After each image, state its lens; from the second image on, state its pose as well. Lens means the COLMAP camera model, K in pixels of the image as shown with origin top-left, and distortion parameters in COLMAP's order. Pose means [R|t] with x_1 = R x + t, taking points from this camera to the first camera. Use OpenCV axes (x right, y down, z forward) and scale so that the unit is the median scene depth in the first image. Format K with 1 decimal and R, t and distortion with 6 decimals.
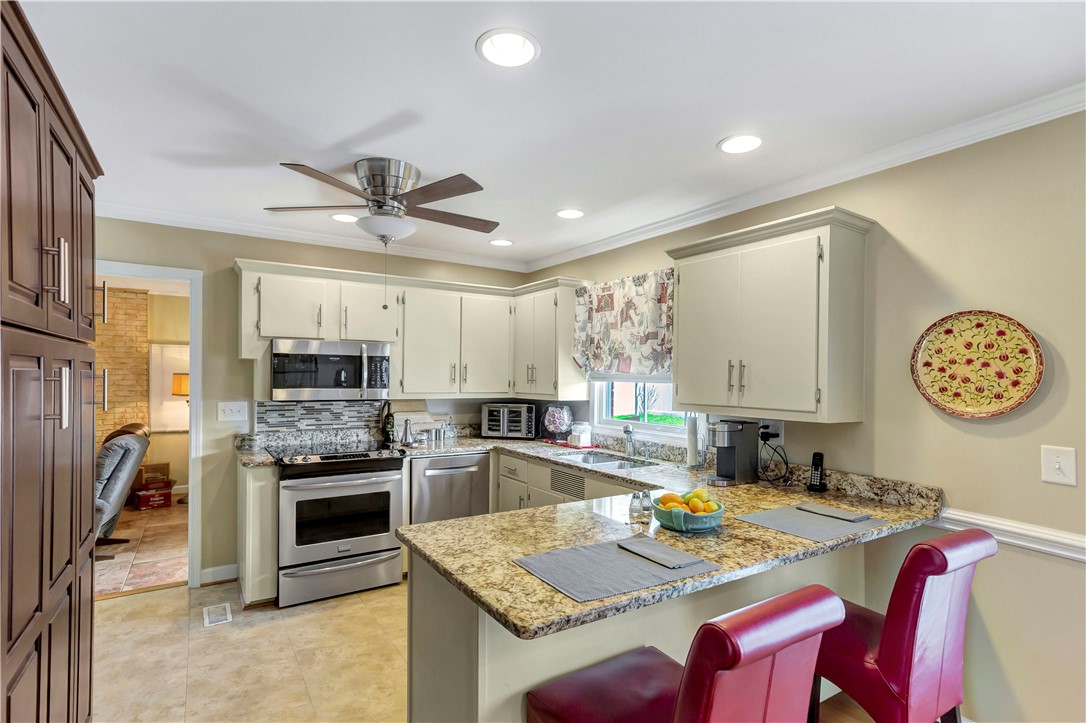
lens RADIAL K [[533.7, 0, 540.4], [0, 533.7, 382.4], [0, 0, 1]] dist [0.013603, -0.000176]
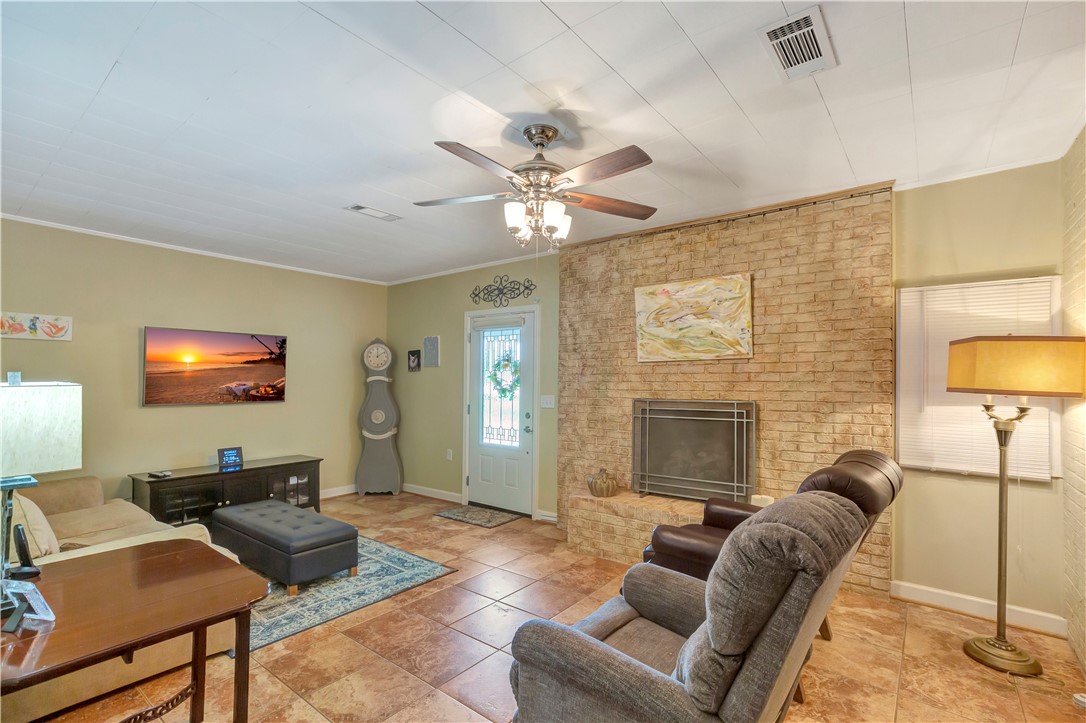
lens RADIAL K [[509.0, 0, 544.5], [0, 509.0, 372.7], [0, 0, 1]] dist [-0.009734, 0.006793]
pose [[0.335362, -0.021841, -0.941836, -0.696856], [-0.015955, 0.999456, -0.028858, 0.044496], [0.941954, 0.024705, 0.334831, 0.946482]]
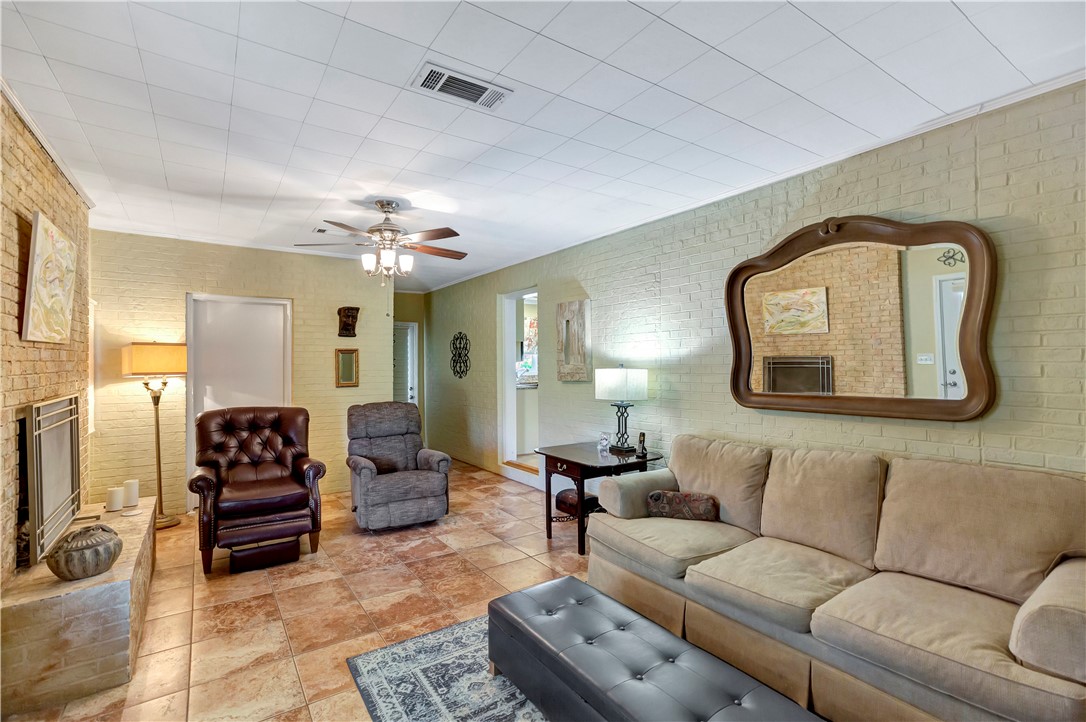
lens RADIAL K [[509.0, 0, 548.2], [0, 509.0, 363.9], [0, 0, 1]] dist [-0.009734, 0.006793]
pose [[-0.047146, -0.010357, 0.998834, -2.331539], [0.018419, 0.999767, 0.011236, 0.020477], [-0.998718, 0.018927, -0.046944, 0.894050]]
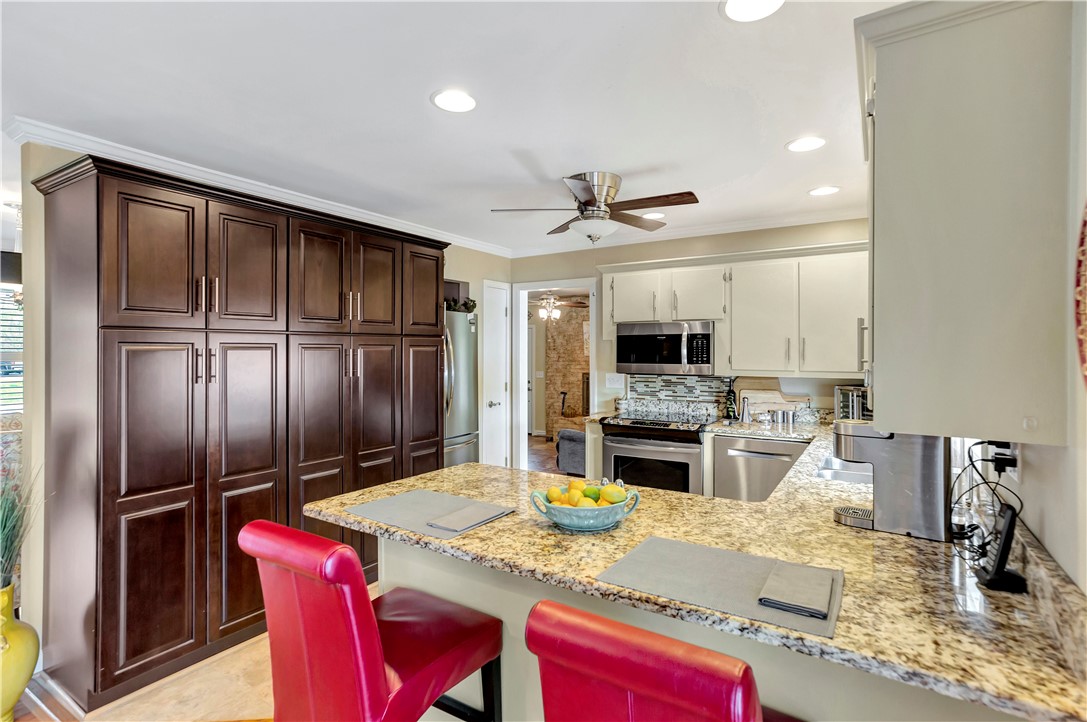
lens RADIAL K [[531.4, 0, 547.6], [0, 531.4, 336.6], [0, 0, 1]] dist [-0.054433, 0.000244]
pose [[0.425919, -0.035216, -0.904076, 0.513825], [-0.007545, 0.999069, -0.042471, 0.002728], [0.904730, 0.024910, 0.425256, 0.287909]]
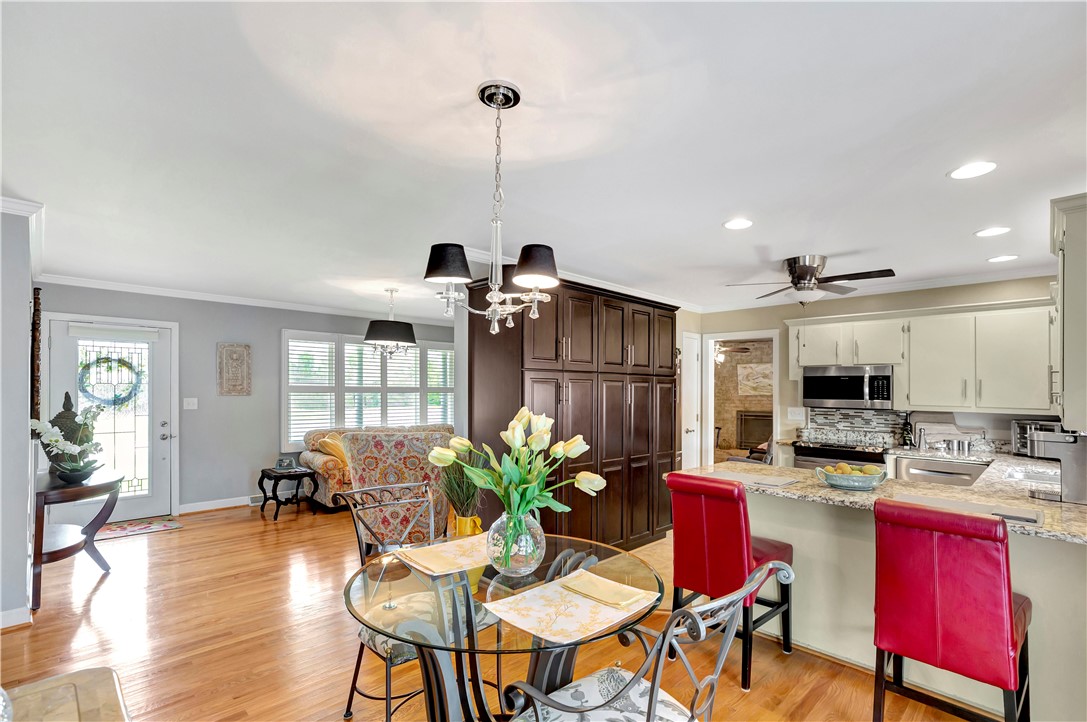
lens RADIAL K [[509.4, 0, 560.8], [0, 509.4, 376.4], [0, 0, 1]] dist [-0.009734, 0.006793]
pose [[0.240009, -0.035984, -0.970104, 0.709297], [-0.023593, 0.998801, -0.042885, 0.024091], [0.970484, 0.033180, 0.238872, -0.045970]]
